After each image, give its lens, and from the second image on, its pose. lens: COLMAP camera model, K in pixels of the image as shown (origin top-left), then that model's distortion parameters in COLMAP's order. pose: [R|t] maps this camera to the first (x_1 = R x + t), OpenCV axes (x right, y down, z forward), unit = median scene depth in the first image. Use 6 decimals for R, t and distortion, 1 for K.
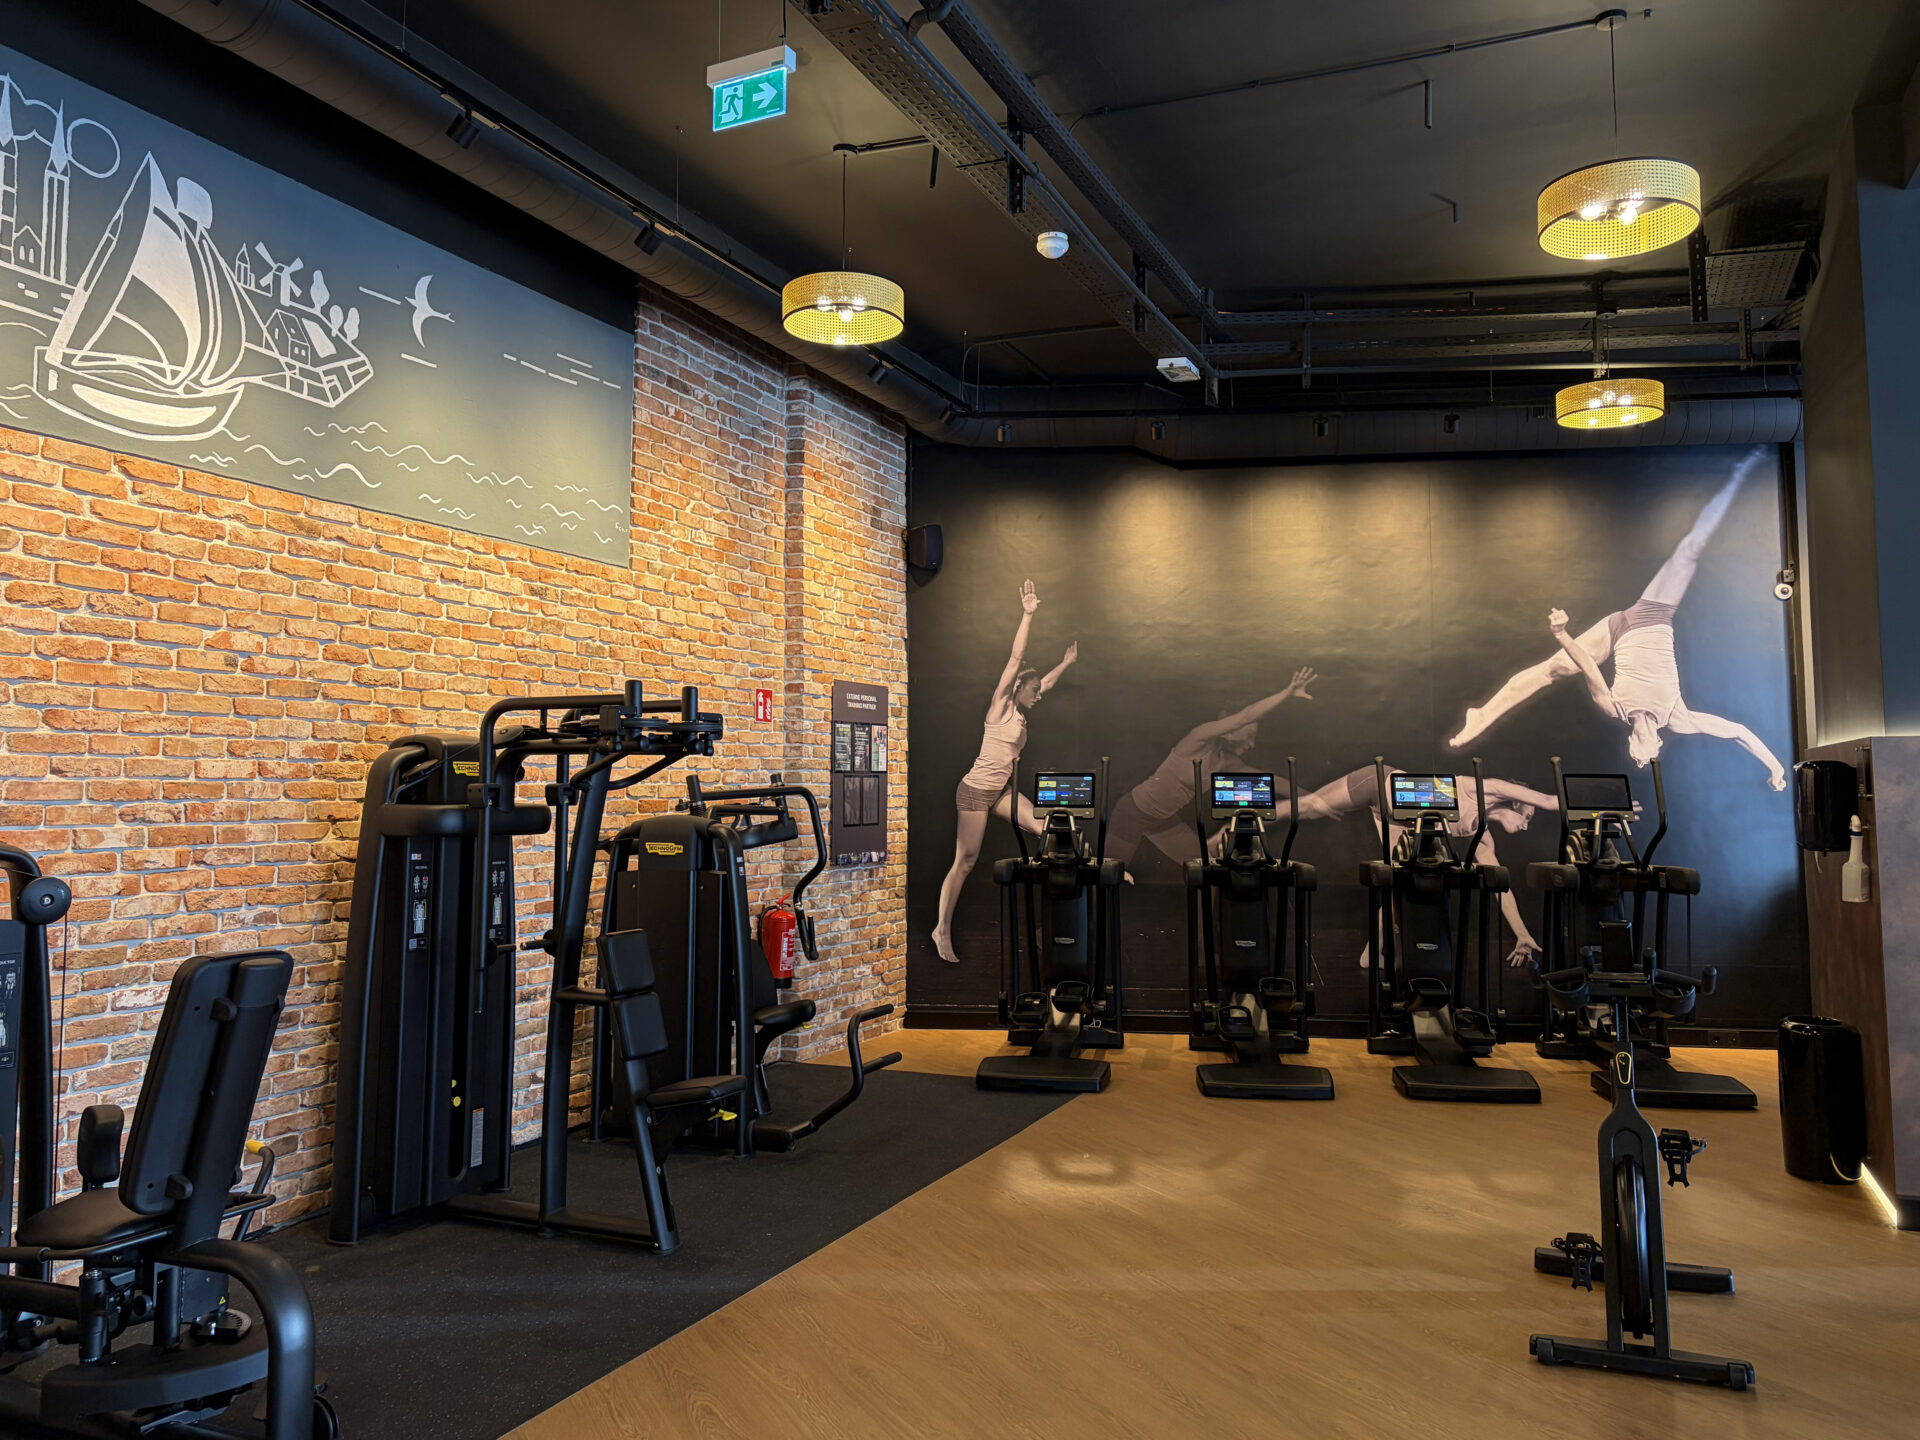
lens RADIAL K [[1475.1, 0, 960.0], [0, 1475.1, 720.0], [0, 0, 1]] dist [0.000680, 0.000263]
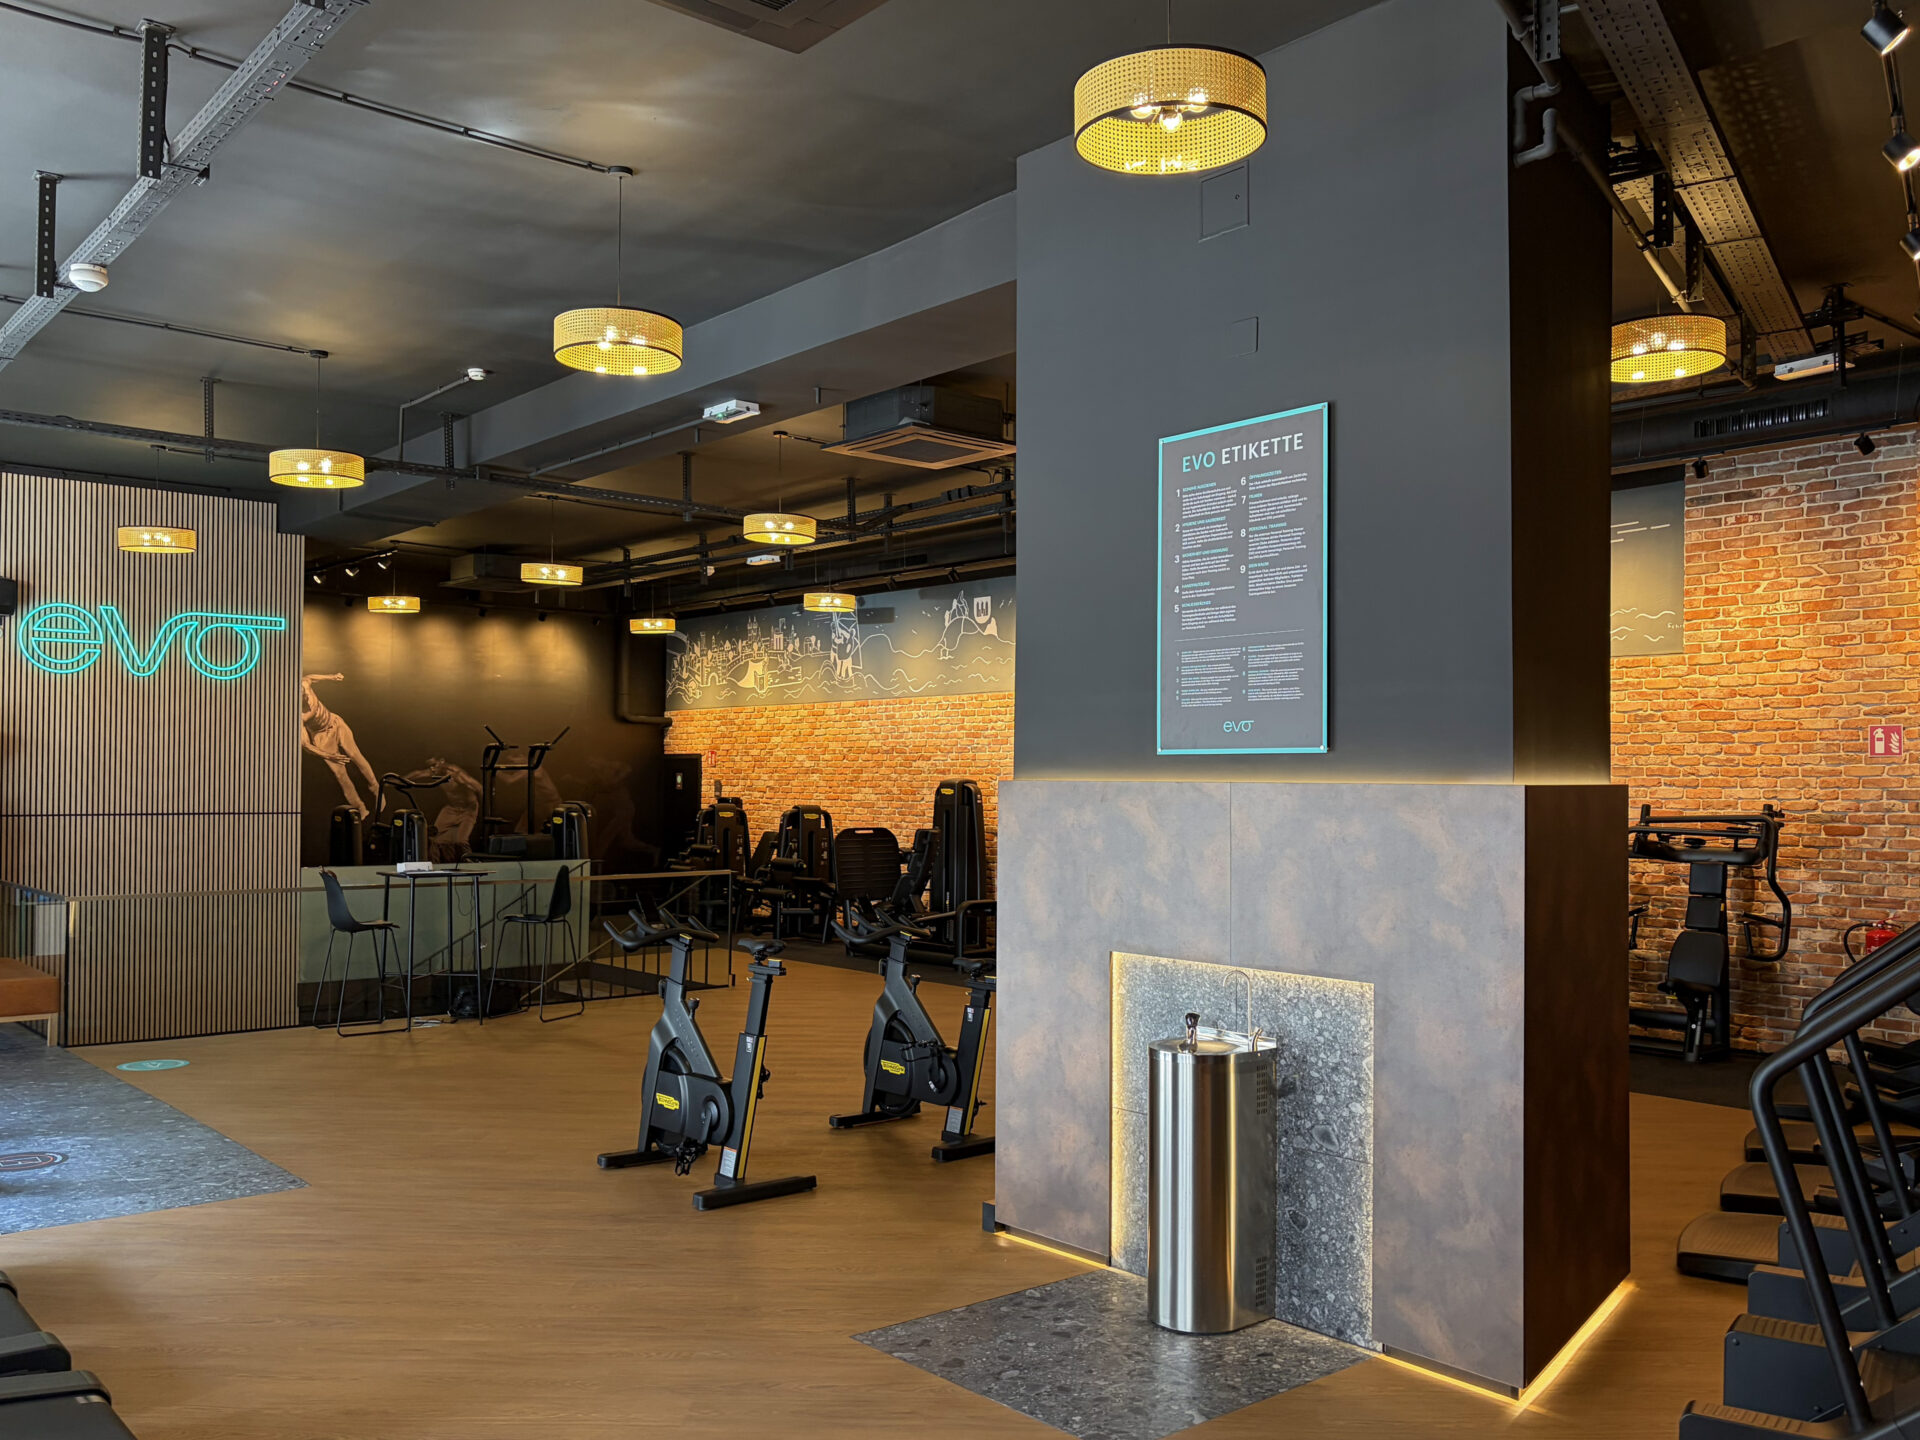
lens RADIAL K [[1475.1, 0, 960.0], [0, 1475.1, 720.0], [0, 0, 1]] dist [0.000680, 0.000263]
pose [[-0.441367, -0.030948, -0.896793, 1.239305], [0.044339, 0.997432, -0.056244, 0.006353], [0.896231, -0.064587, -0.438861, 0.948244]]
